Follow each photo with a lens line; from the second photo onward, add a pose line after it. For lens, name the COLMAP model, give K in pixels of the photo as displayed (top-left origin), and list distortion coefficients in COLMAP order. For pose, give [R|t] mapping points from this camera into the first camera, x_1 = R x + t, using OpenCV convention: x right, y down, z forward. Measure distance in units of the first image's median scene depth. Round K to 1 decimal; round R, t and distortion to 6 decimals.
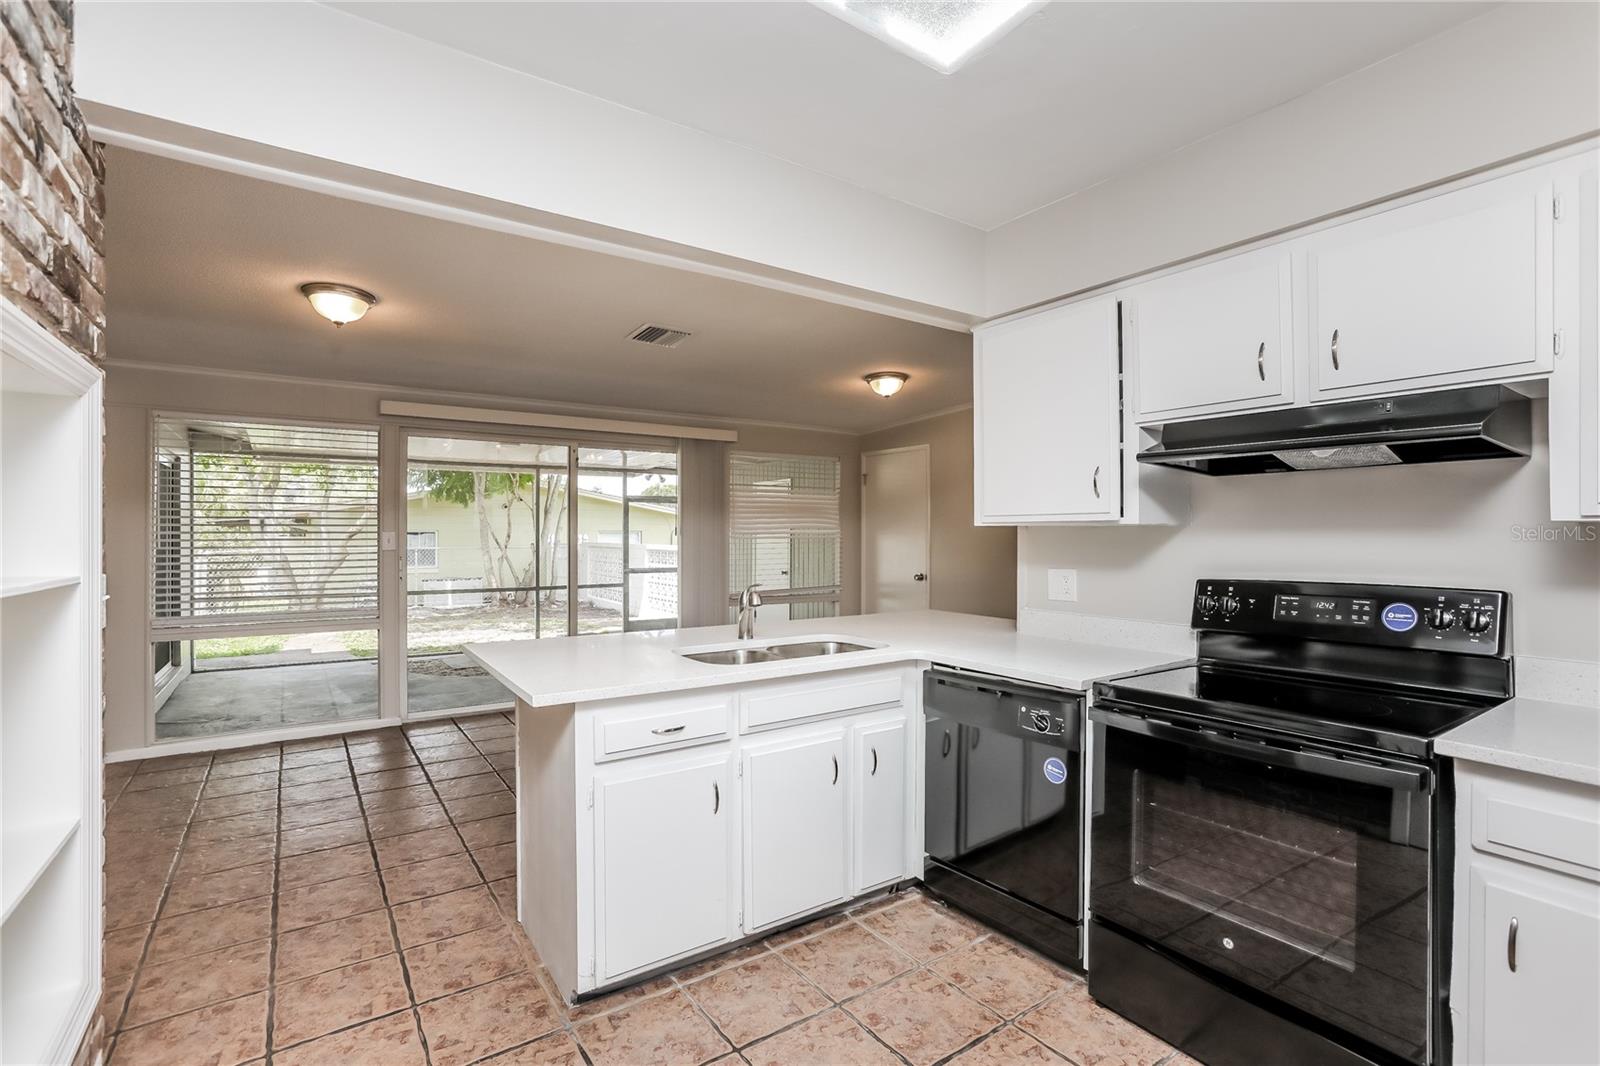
lens RADIAL K [[738.4, 0, 800.0], [0, 738.4, 533.0], [0, 0, 1]] dist [-0.002772, -0.000345]
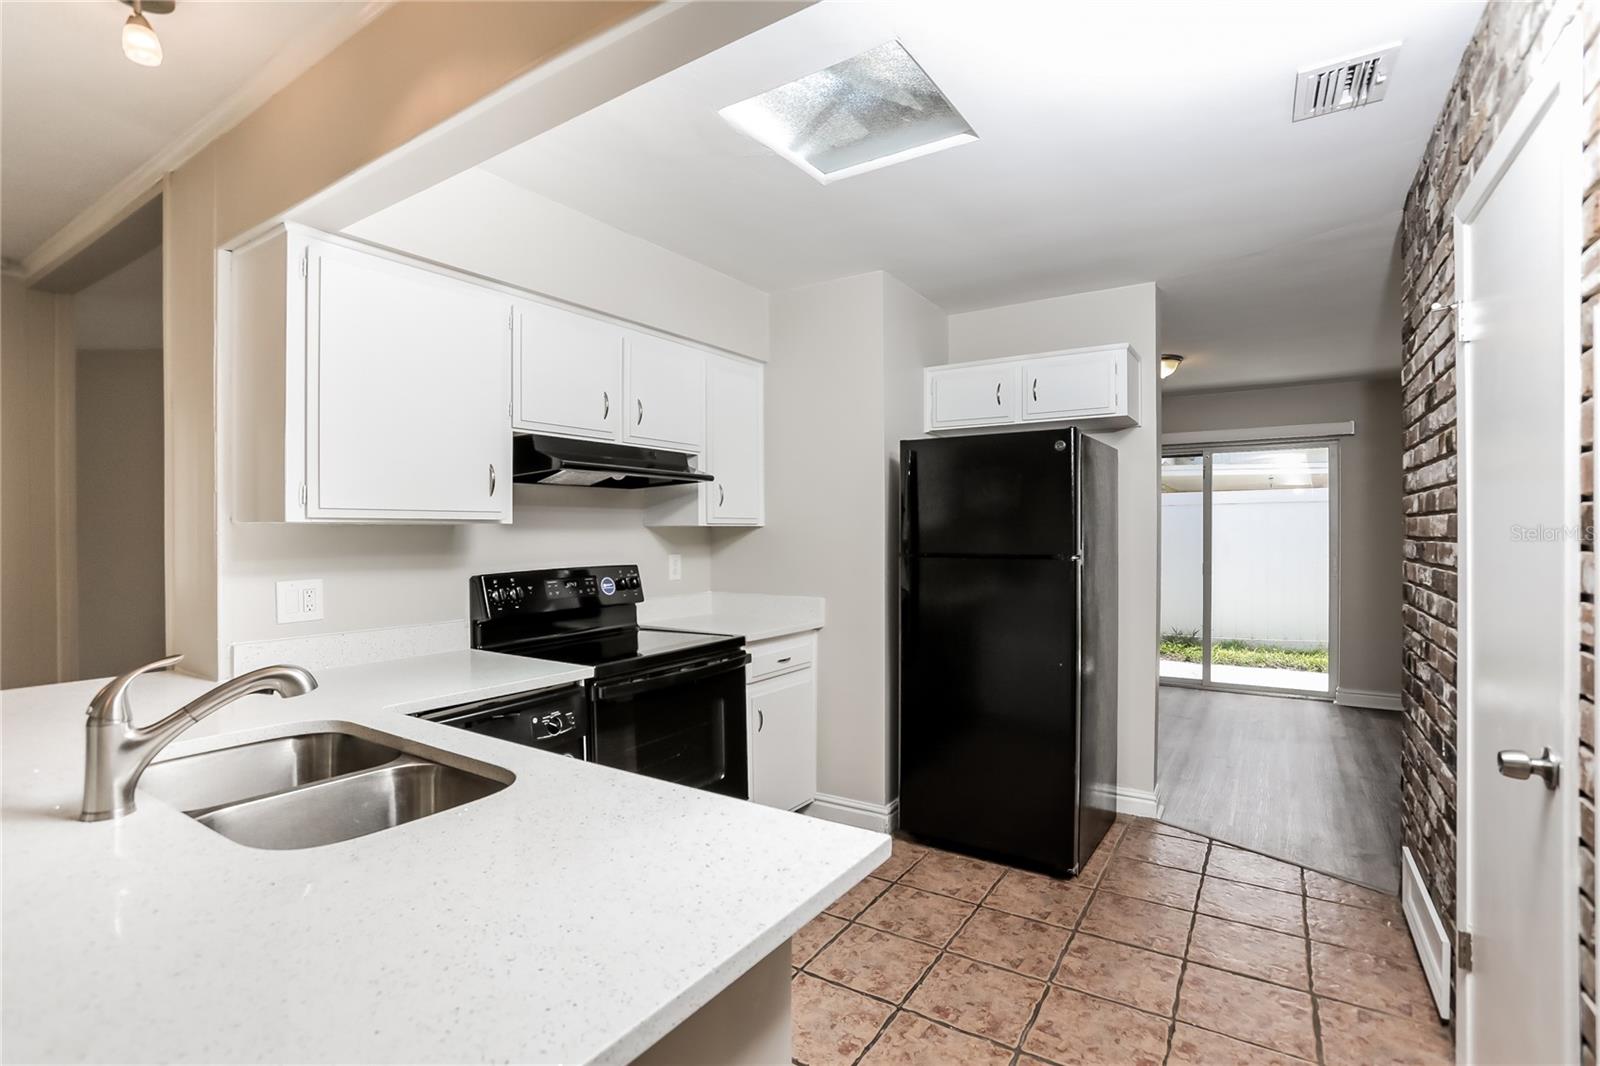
lens RADIAL K [[738.4, 0, 800.0], [0, 738.4, 533.0], [0, 0, 1]] dist [-0.002772, -0.000345]
pose [[-0.368515, 0.004252, 0.929612, -0.698635], [0.003257, 0.999989, -0.003283, 0.007789], [-0.929616, 0.001818, -0.368525, 1.061286]]
